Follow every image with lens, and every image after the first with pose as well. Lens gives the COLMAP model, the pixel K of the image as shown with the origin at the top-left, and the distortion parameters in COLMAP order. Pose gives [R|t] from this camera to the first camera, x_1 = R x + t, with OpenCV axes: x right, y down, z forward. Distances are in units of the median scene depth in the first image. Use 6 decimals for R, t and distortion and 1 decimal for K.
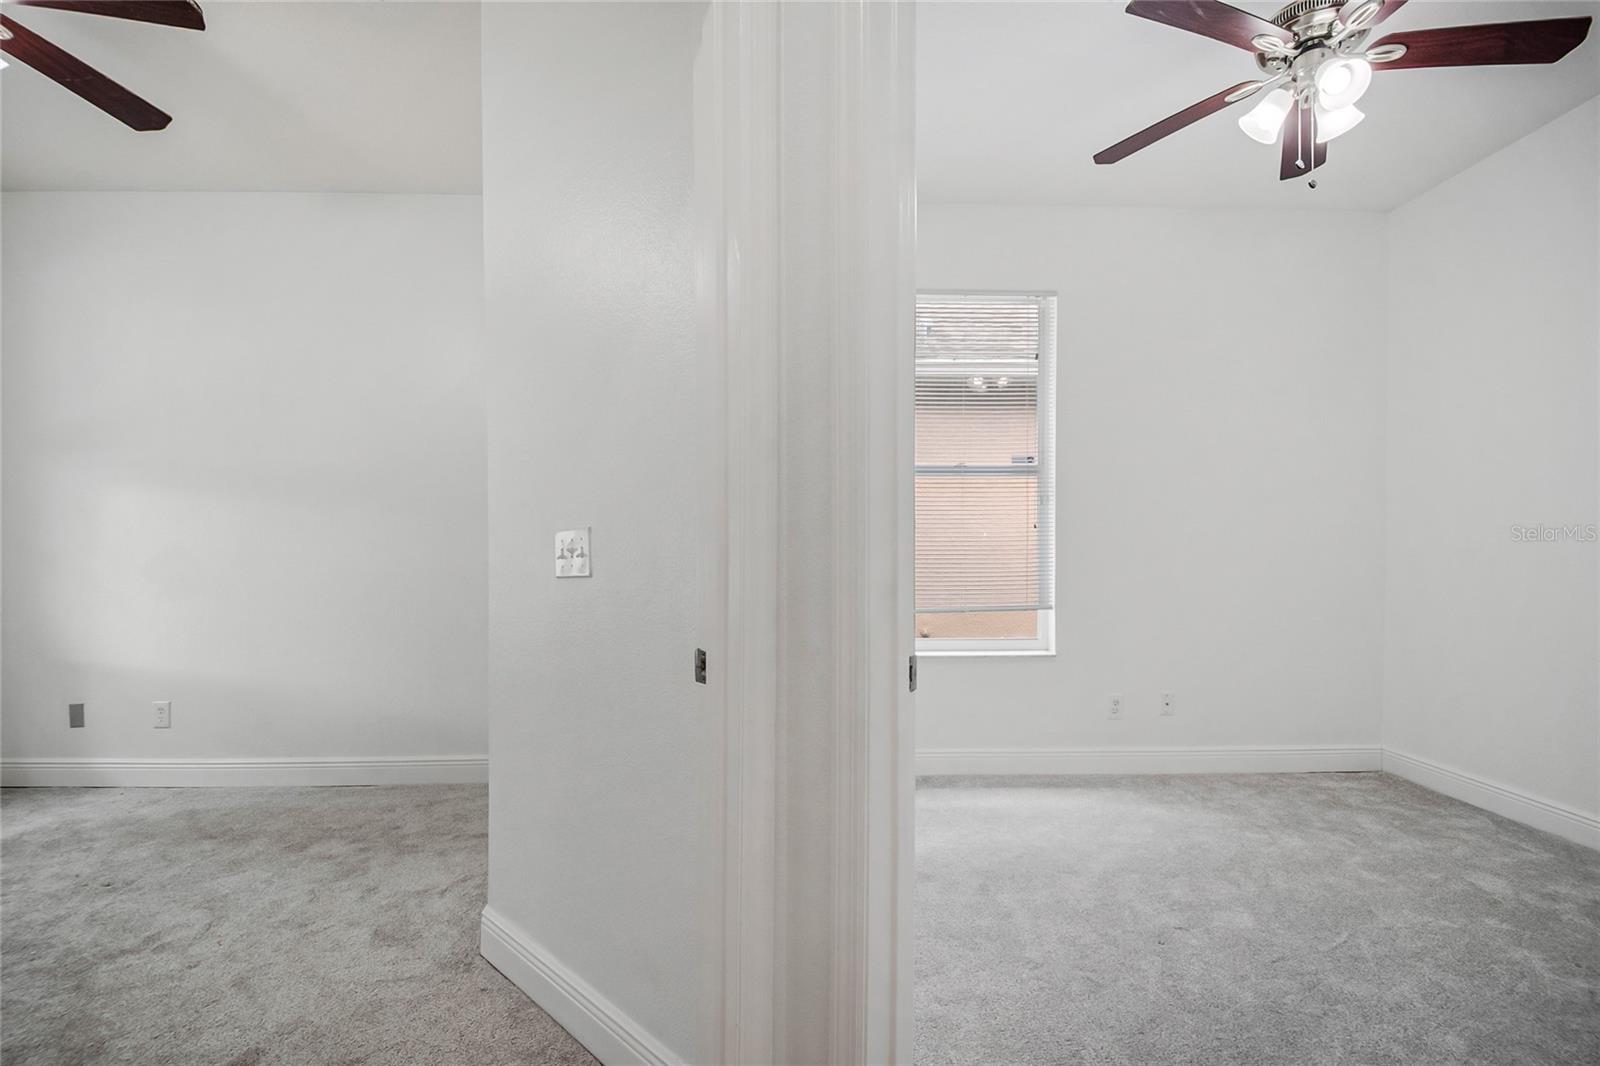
lens RADIAL K [[709.1, 0, 816.8], [0, 709.1, 552.3], [0, 0, 1]] dist [0.003242, -0.008536]
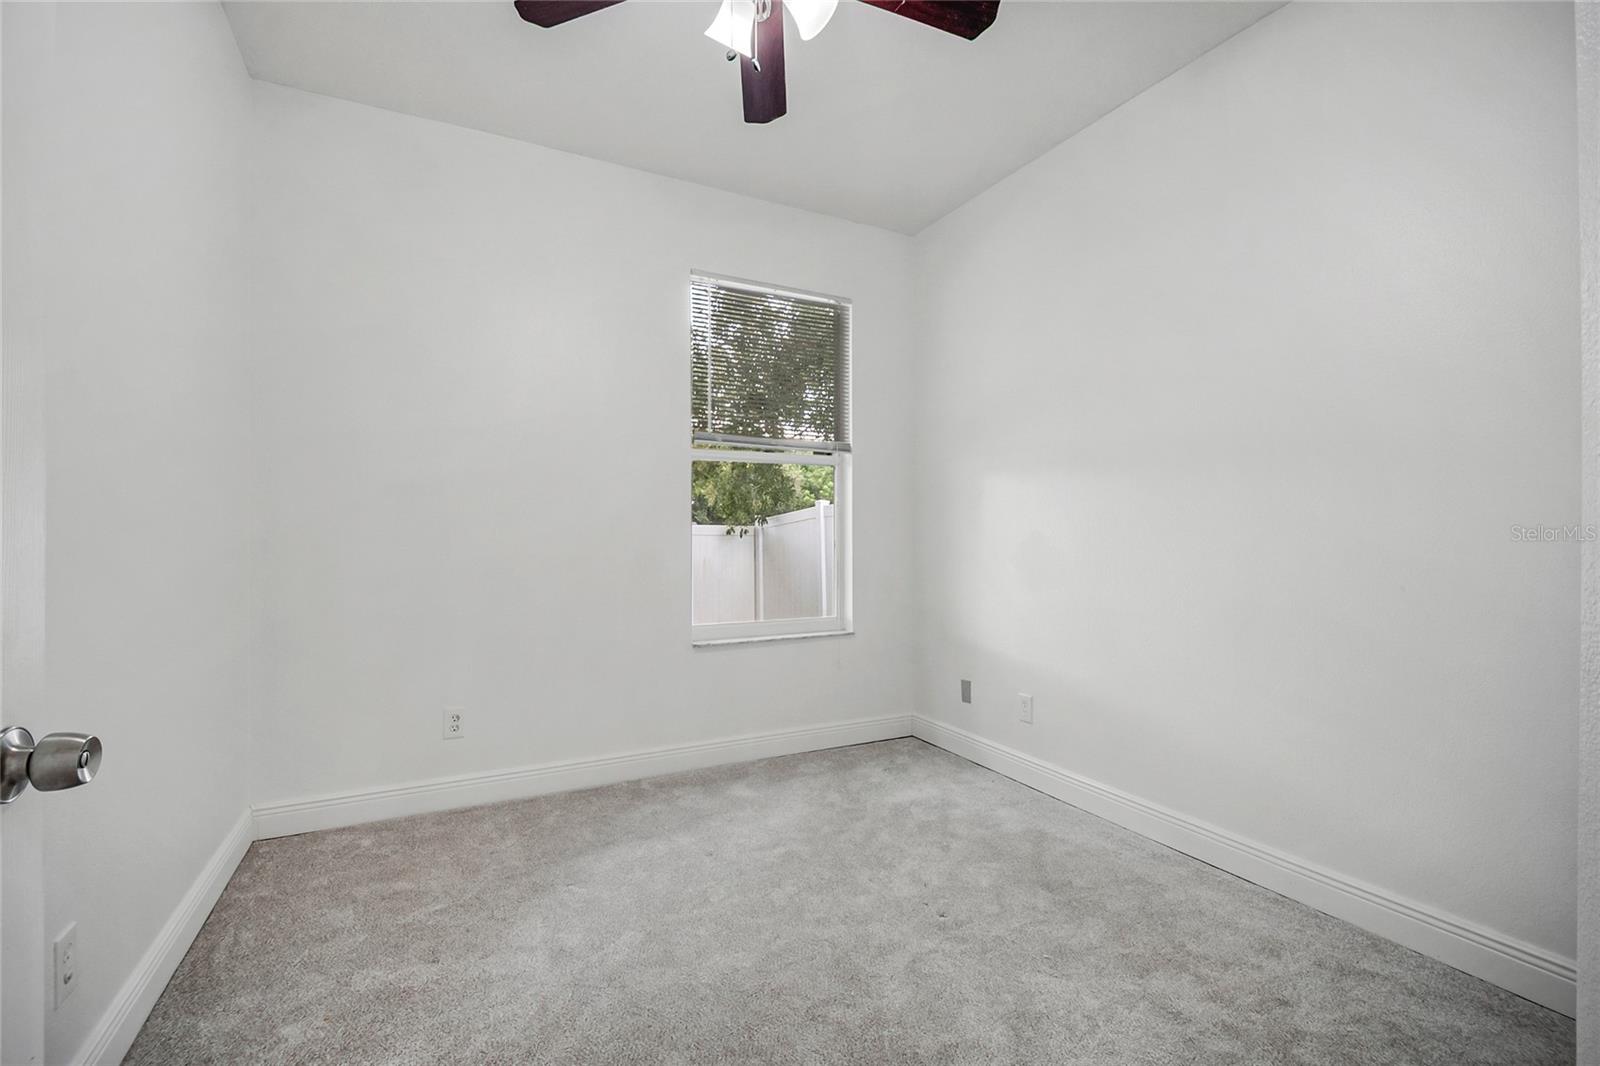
lens RADIAL K [[709.1, 0, 802.5], [0, 709.1, 523.1], [0, 0, 1]] dist [0.003242, -0.008536]
pose [[0.427491, -0.000936, -0.904019, -0.200068], [-0.012876, 0.999892, -0.007124, -0.009086], [0.903928, 0.014686, 0.427433, 0.327602]]
